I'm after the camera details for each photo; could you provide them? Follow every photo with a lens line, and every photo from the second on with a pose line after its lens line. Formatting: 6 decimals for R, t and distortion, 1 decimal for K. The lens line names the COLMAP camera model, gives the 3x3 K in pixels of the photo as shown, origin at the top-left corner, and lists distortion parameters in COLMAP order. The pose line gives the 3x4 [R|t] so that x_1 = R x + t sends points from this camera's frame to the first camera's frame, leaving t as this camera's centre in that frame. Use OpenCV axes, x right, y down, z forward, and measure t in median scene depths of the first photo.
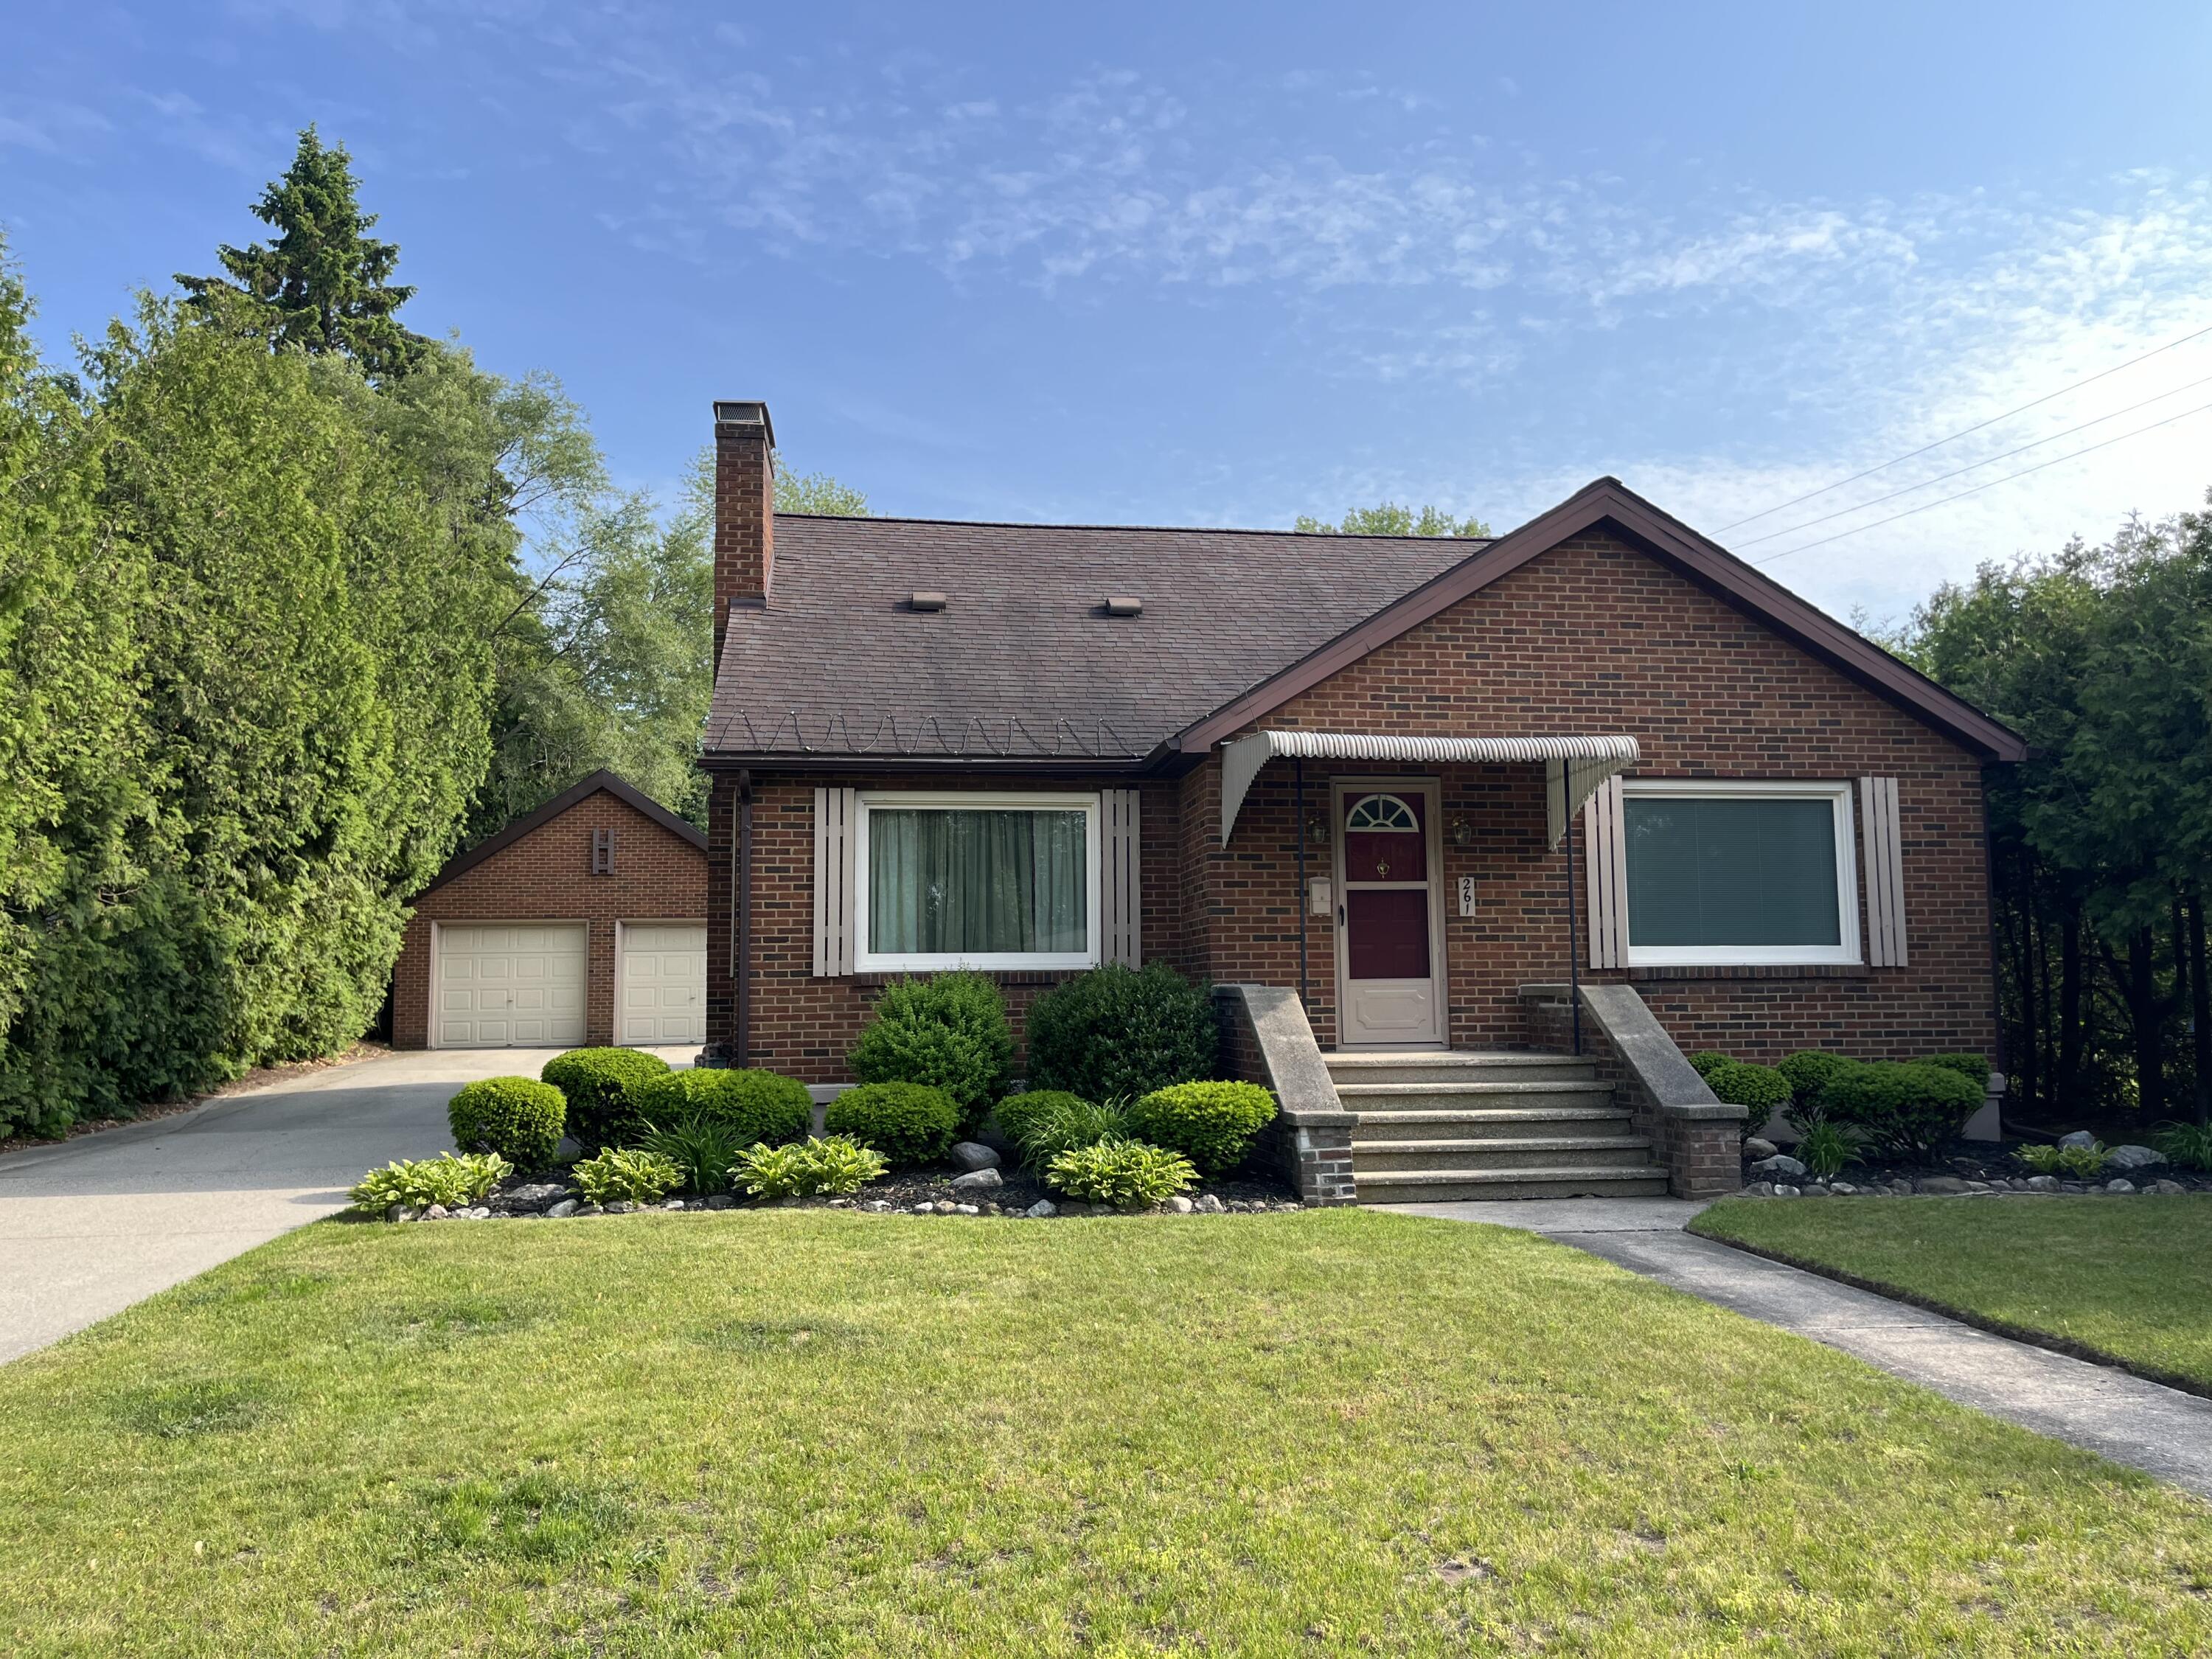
lens RADIAL K [[1683.7, 0, 1115.0], [0, 1683.7, 810.1], [0, 0, 1]] dist [0.063908, -0.067843]
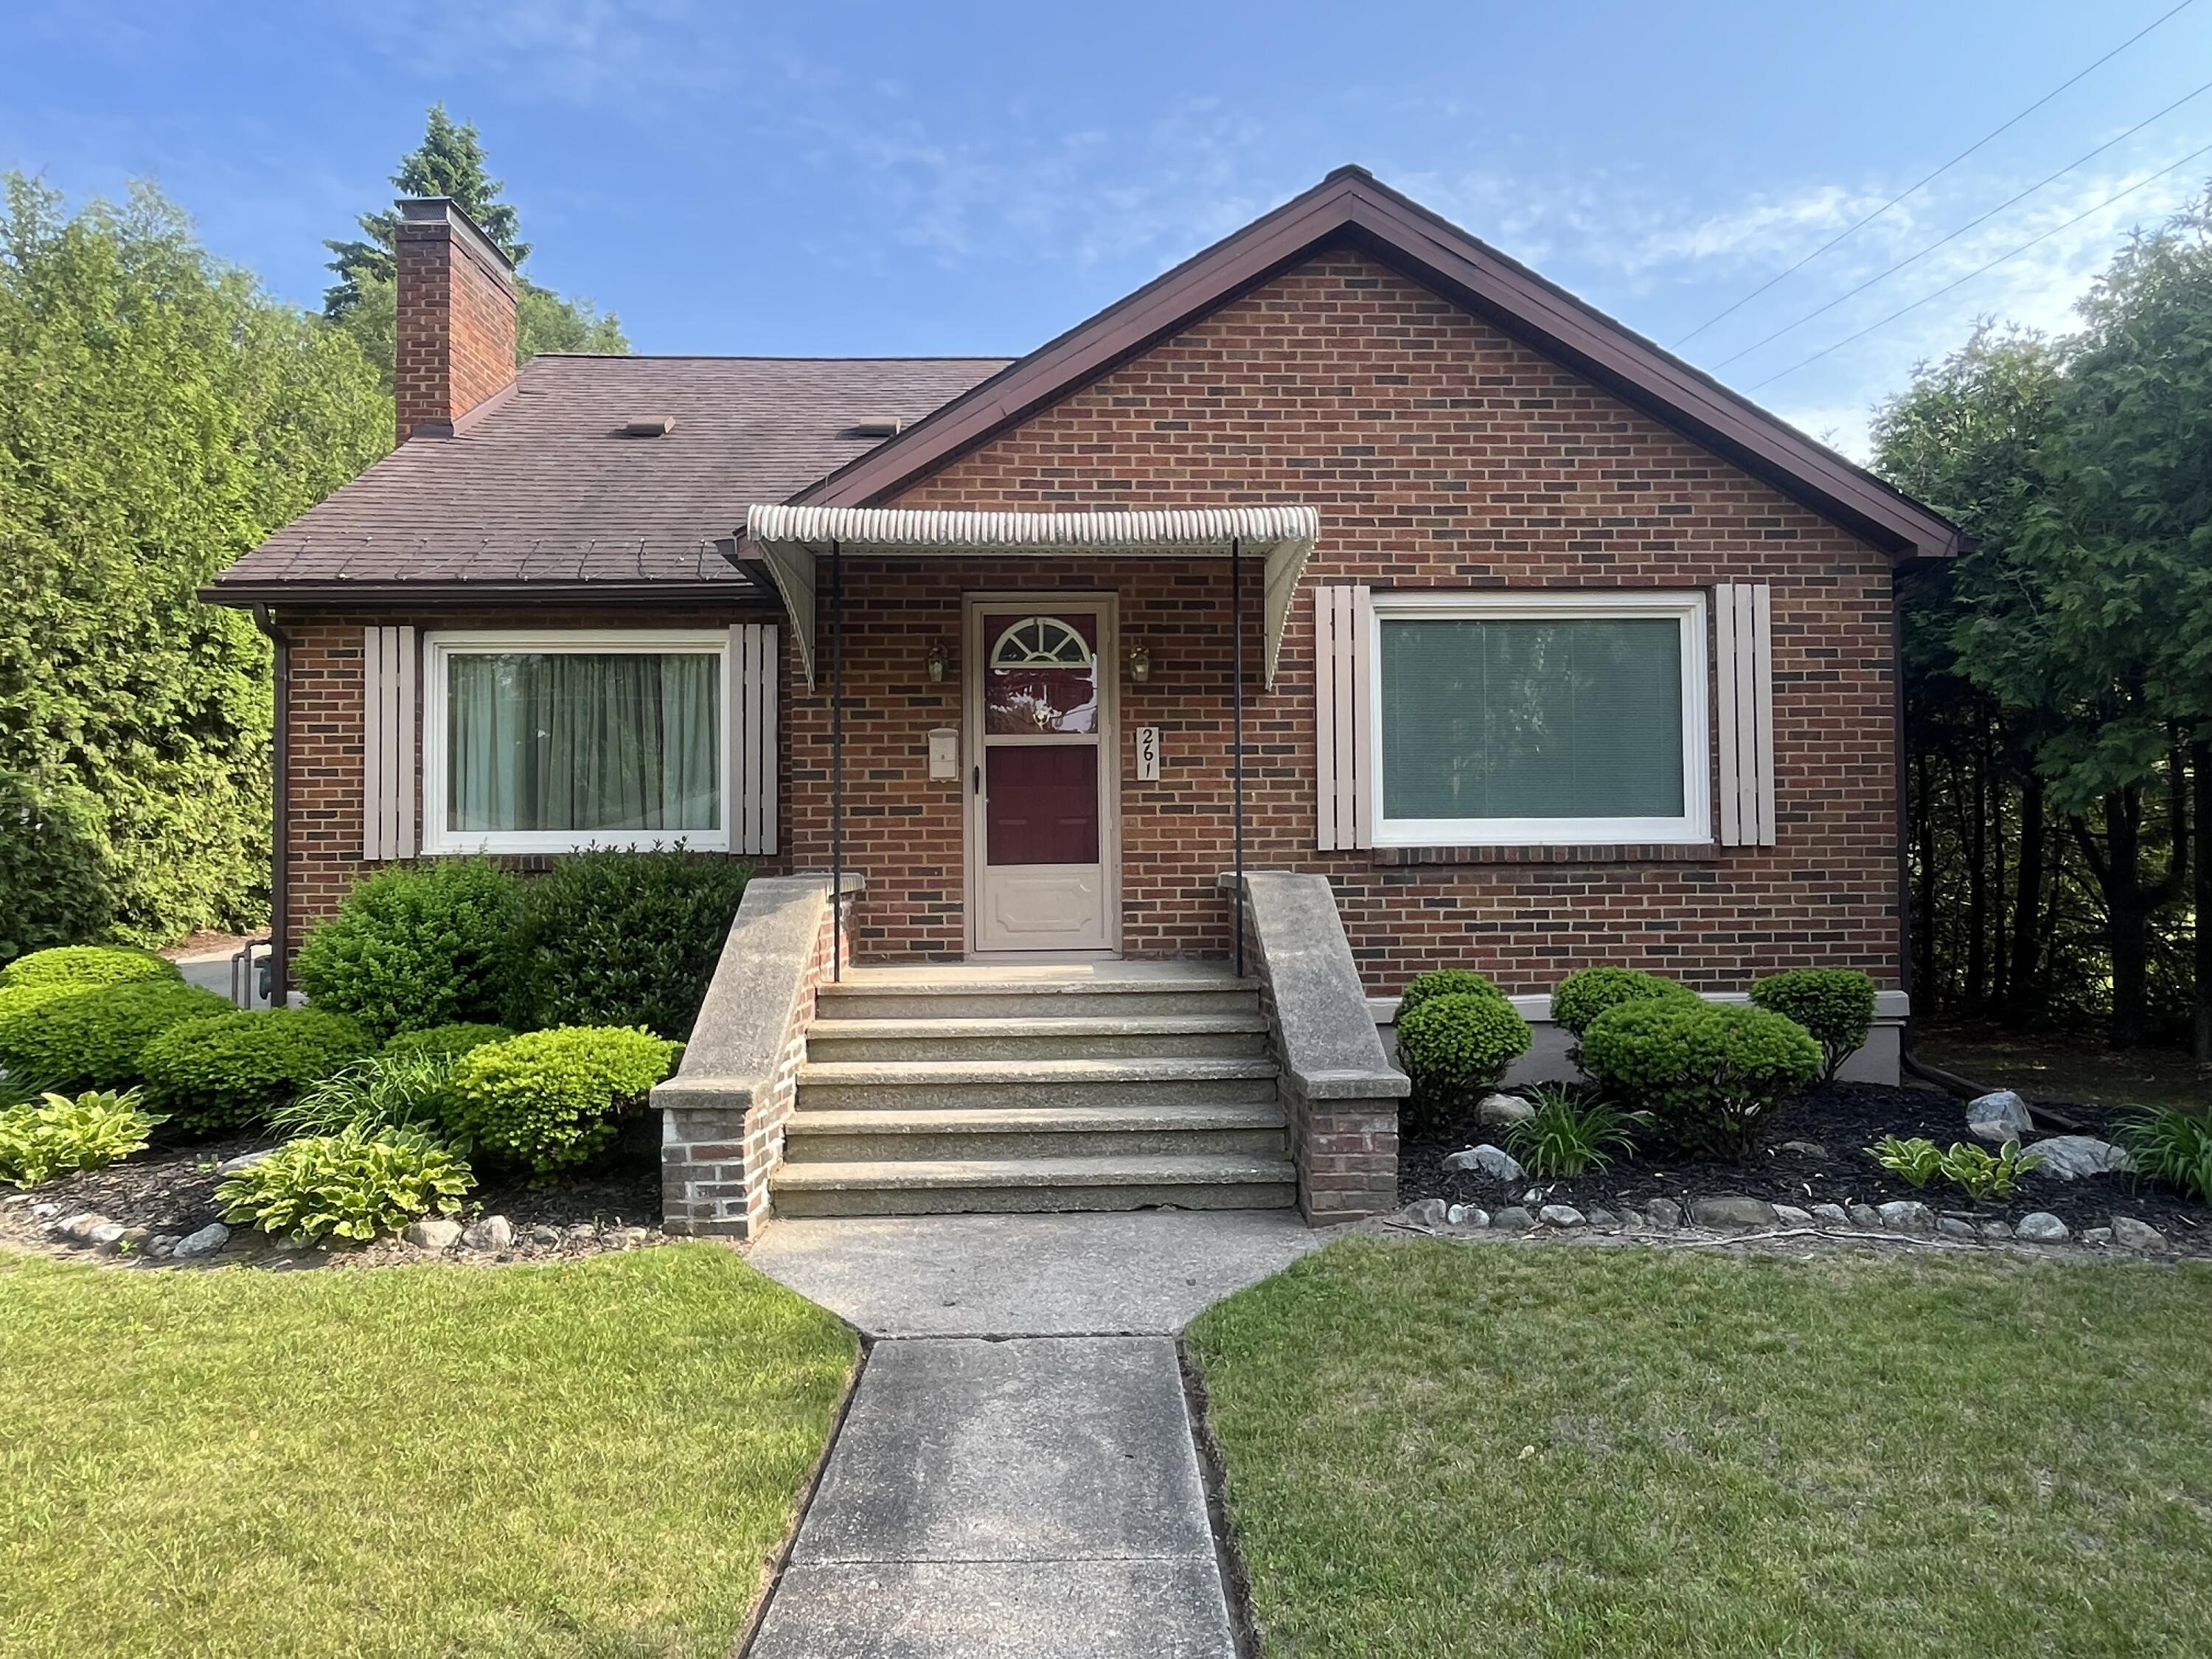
lens RADIAL K [[1353.2, 0, 1106.8], [0, 1353.2, 808.2], [0, 0, 1]] dist [-0.003056, 0.001320]
pose [[0.993067, -0.003267, -0.117507, 0.251059], [0.011666, 0.997418, 0.070861, 0.031884], [0.116972, -0.071741, 0.990541, 0.397336]]
